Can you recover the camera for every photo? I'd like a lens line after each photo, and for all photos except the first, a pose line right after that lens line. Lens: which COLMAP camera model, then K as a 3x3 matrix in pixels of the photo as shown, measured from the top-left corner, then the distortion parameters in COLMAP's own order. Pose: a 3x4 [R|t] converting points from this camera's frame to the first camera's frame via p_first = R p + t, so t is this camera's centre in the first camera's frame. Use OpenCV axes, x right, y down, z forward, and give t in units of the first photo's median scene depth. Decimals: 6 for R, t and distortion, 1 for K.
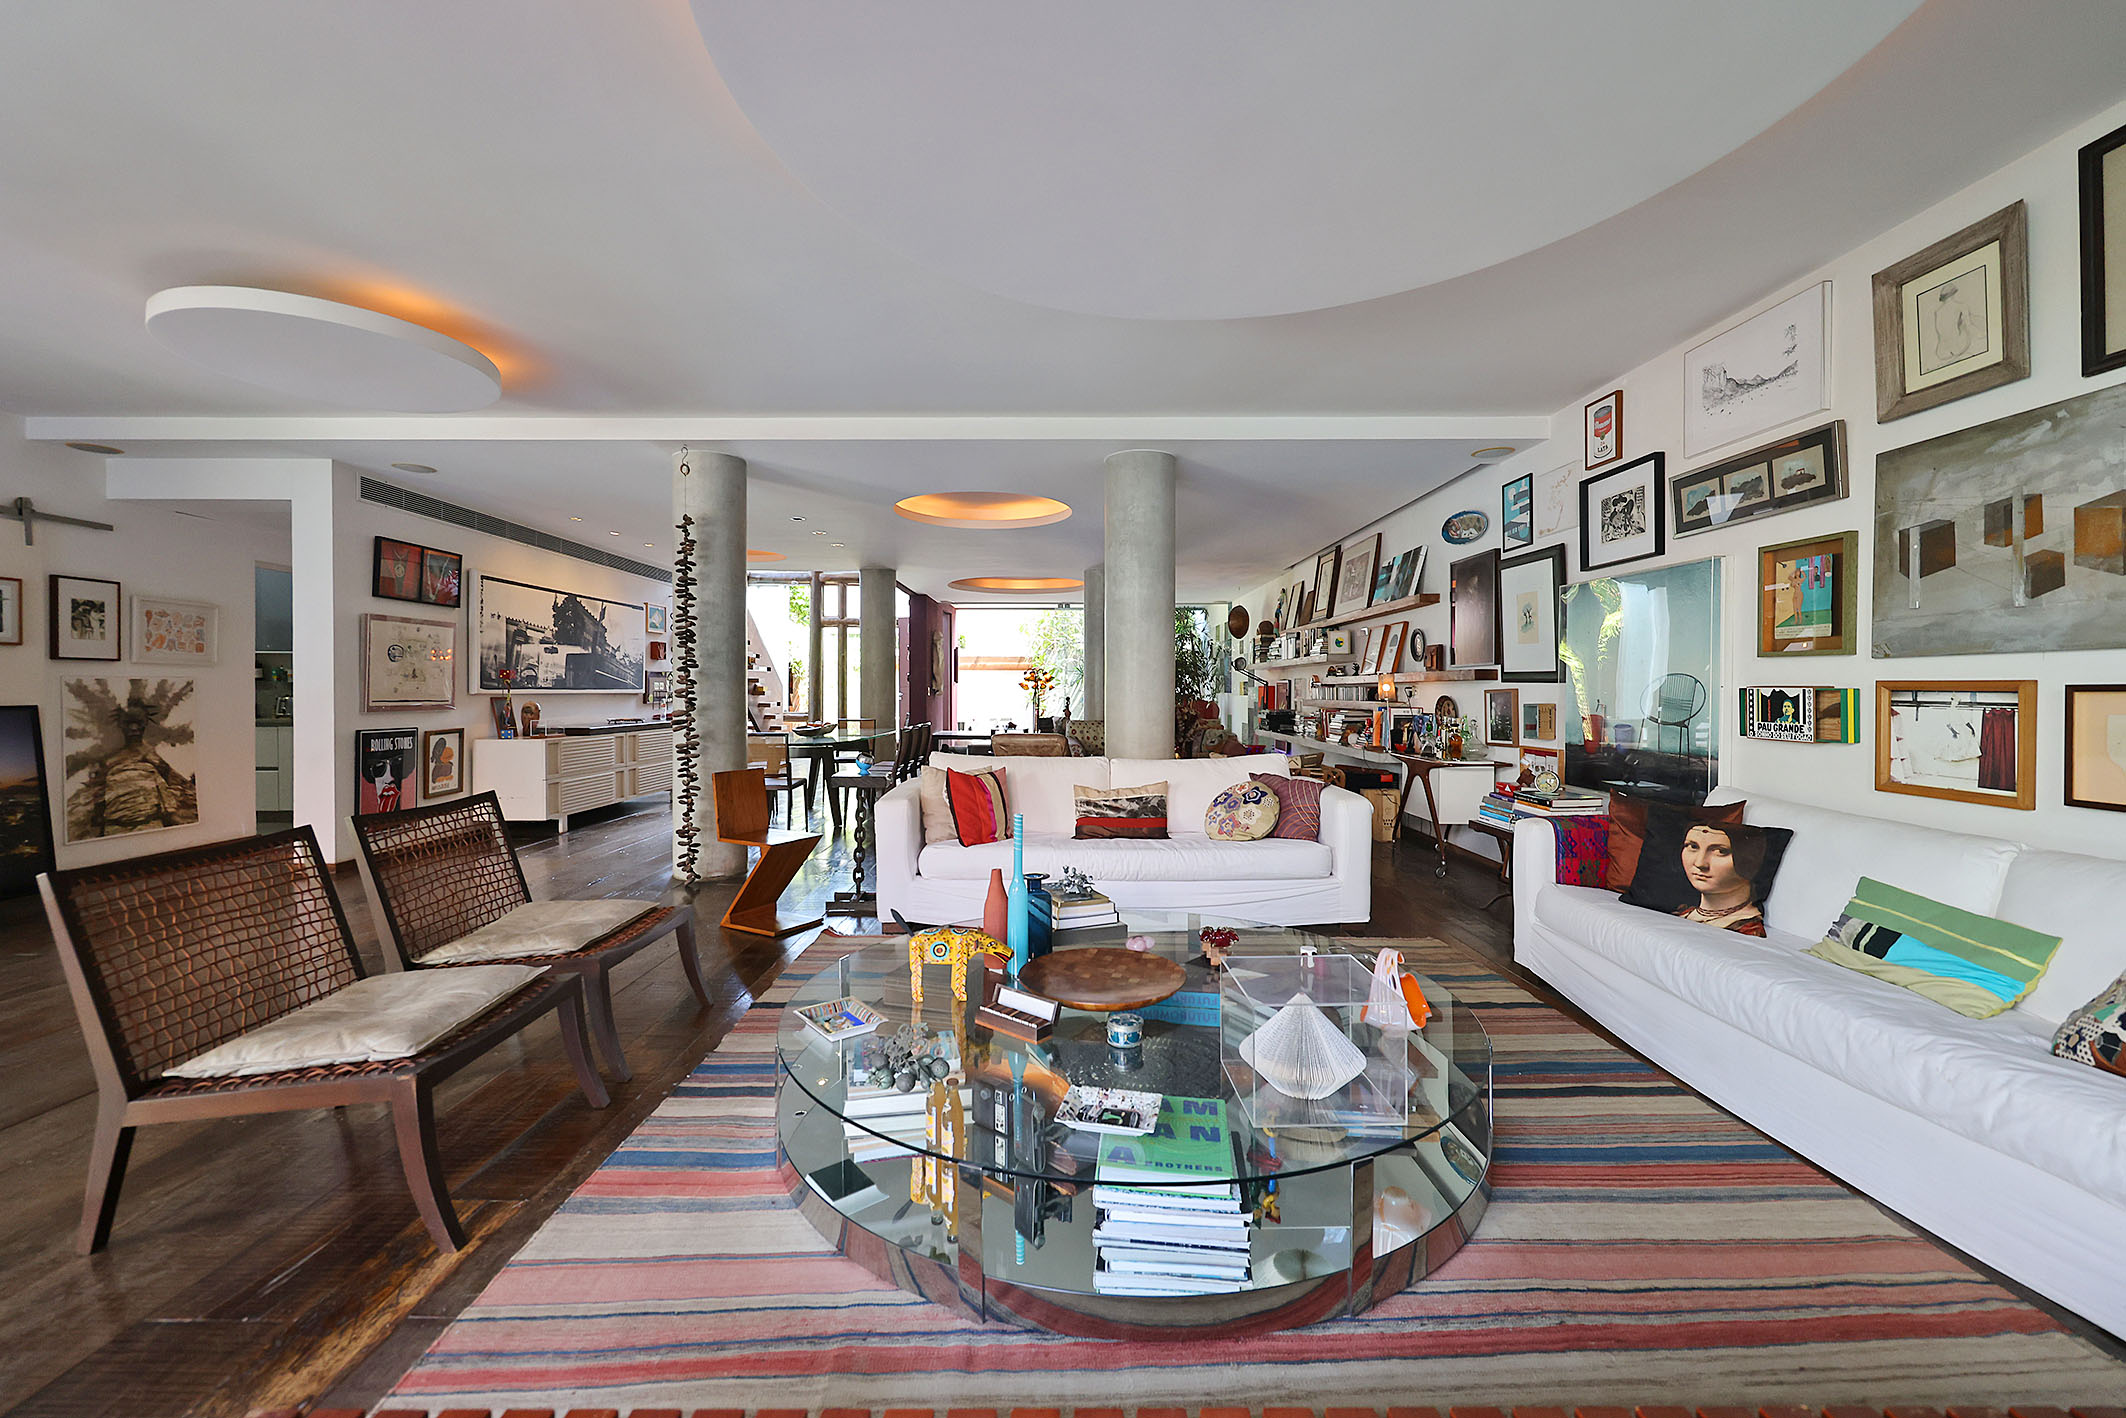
lens RADIAL K [[850.3, 0, 1055.3], [0, 850.3, 699.7], [0, 0, 1]] dist [-0.001080, 0.000161]
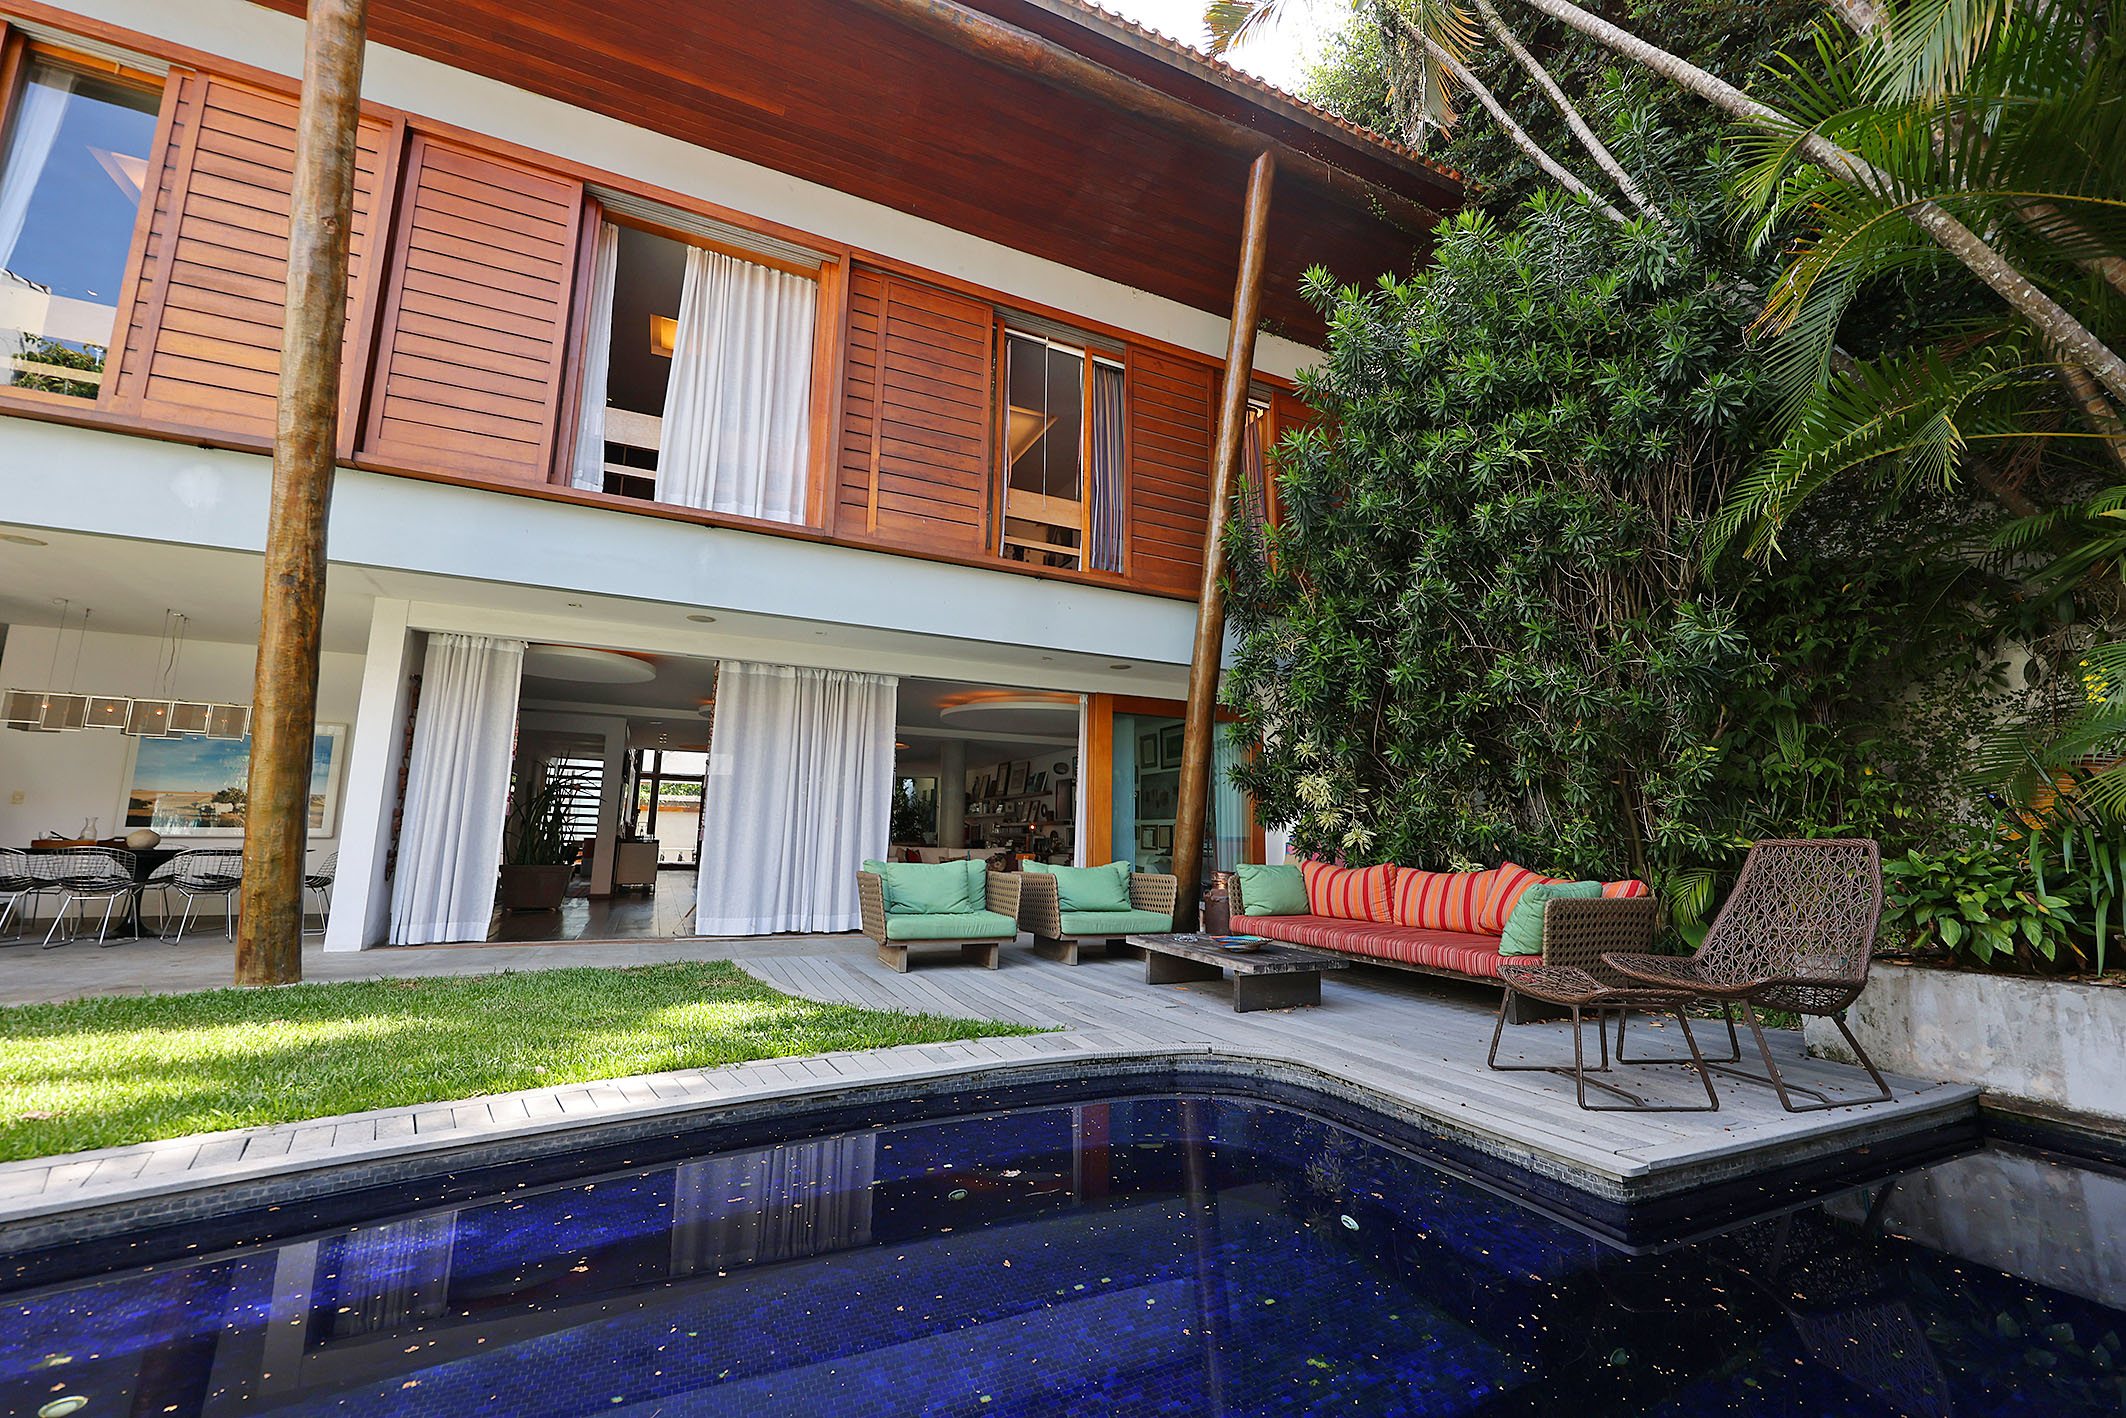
lens RADIAL K [[853.4, 0, 1057.2], [0, 853.4, 705.9], [0, 0, 1]] dist [0.003269, 0.000035]
pose [[0.904457, 0.081601, 0.418686, -0.964676], [-0.011661, 0.985895, -0.166957, 0.081528], [-0.426404, 0.146123, 0.892652, -2.044053]]
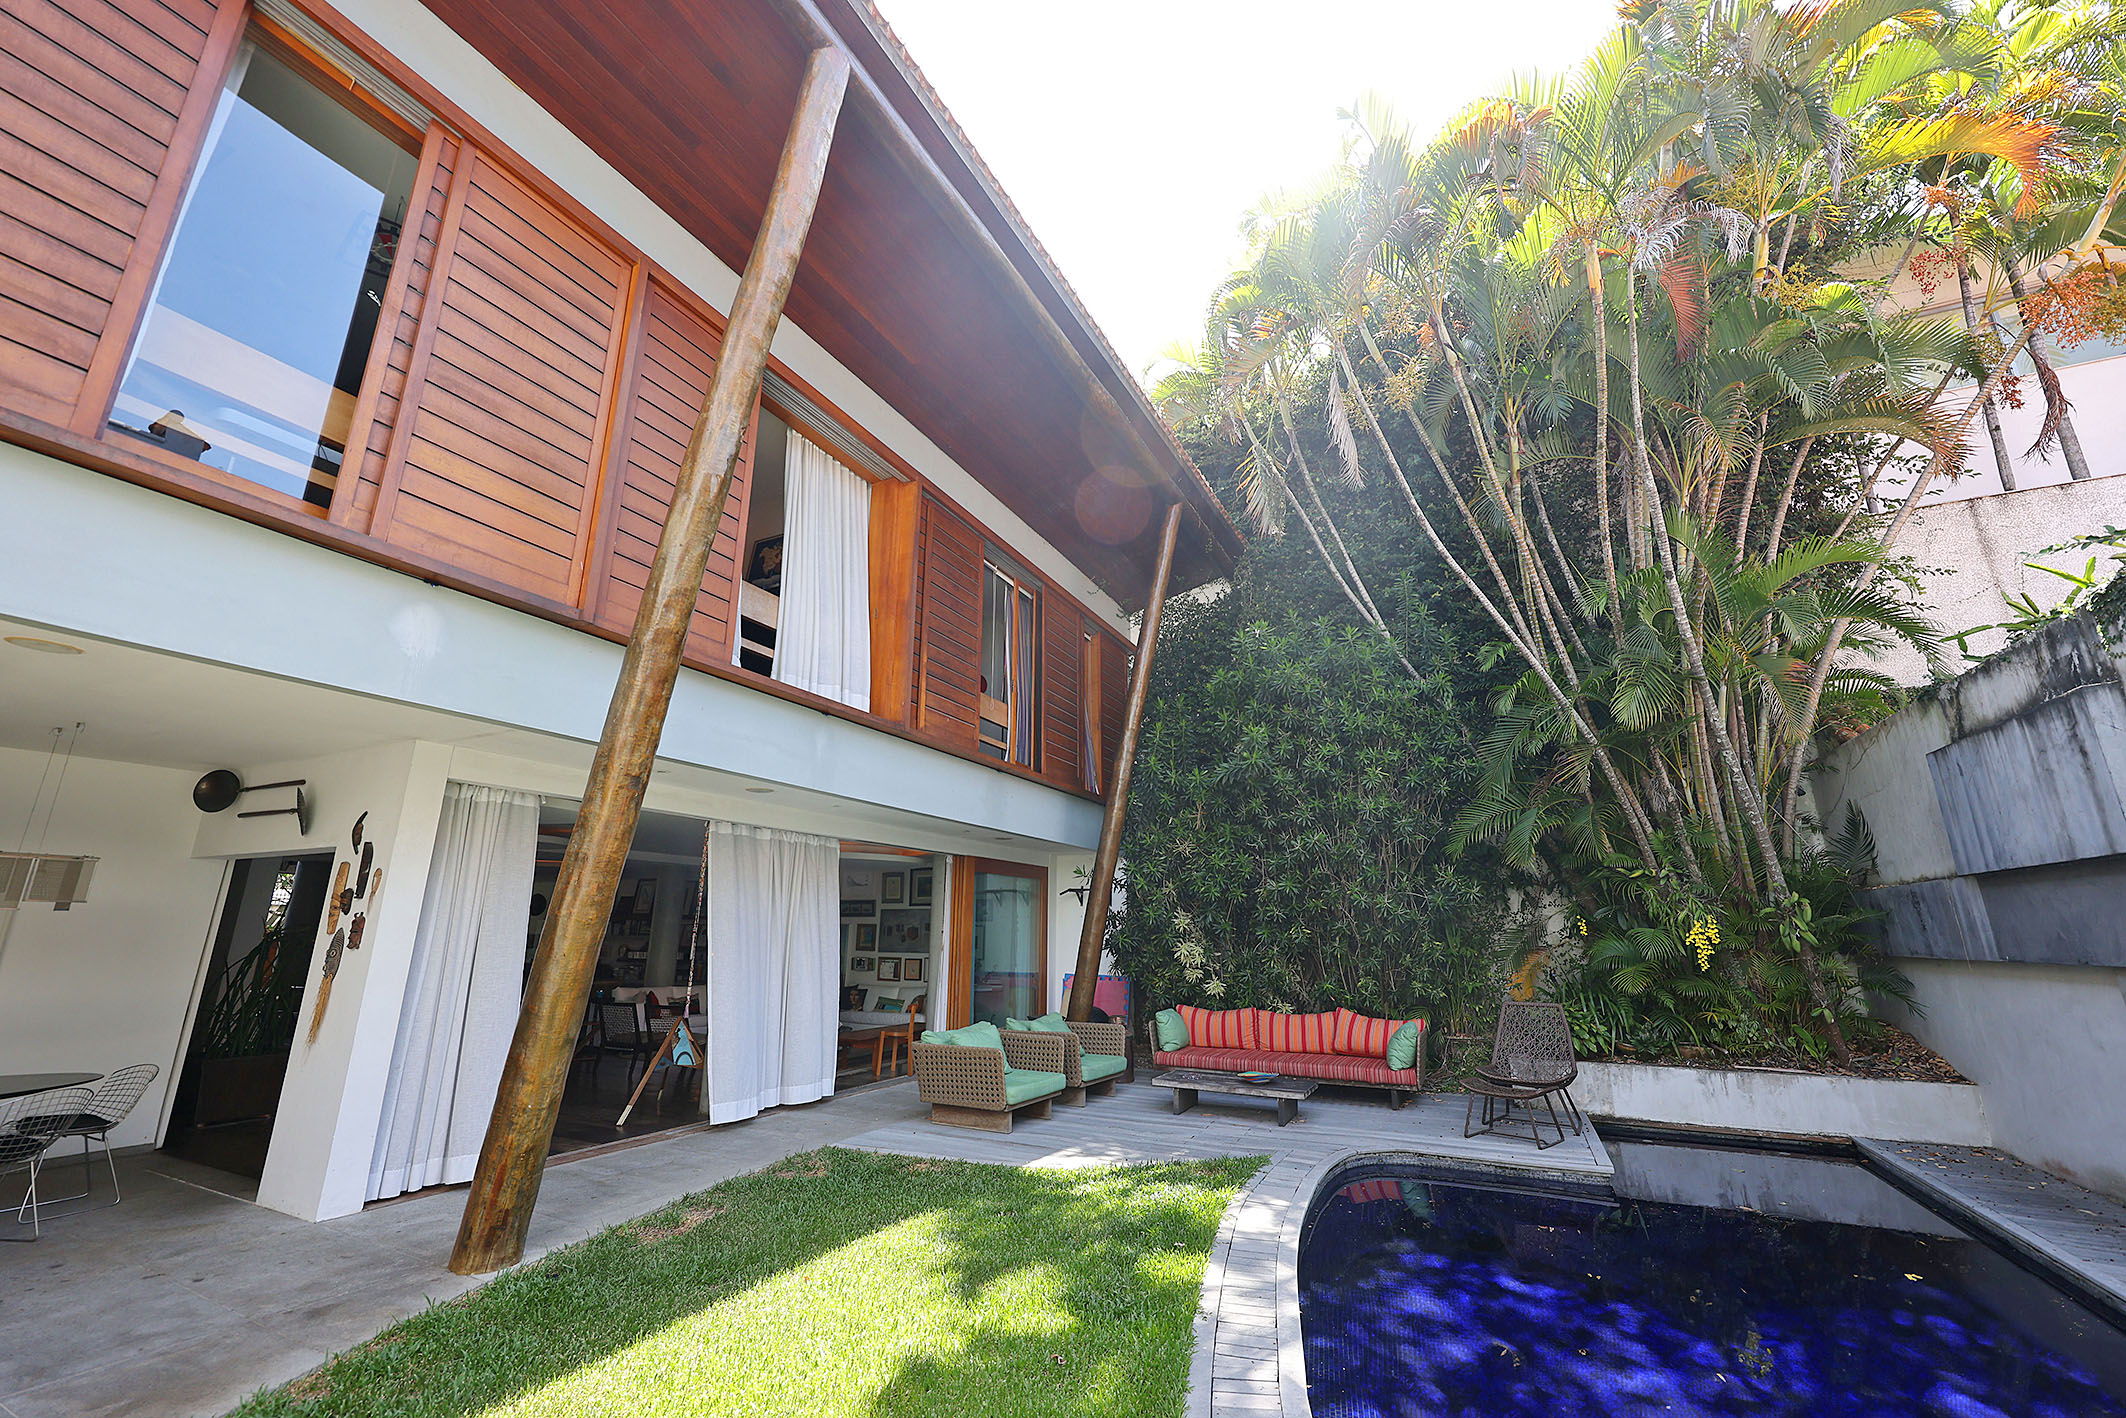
lens RADIAL K [[852.5, 0, 1055.6], [0, 852.5, 703.1], [0, 0, 1]] dist [-0.000302, 0.000337]
pose [[0.449828, 0.236585, 0.861210, -2.158777], [0.003817, 0.963758, -0.266749, -0.080467], [-0.893107, 0.123278, 0.432623, -1.518783]]
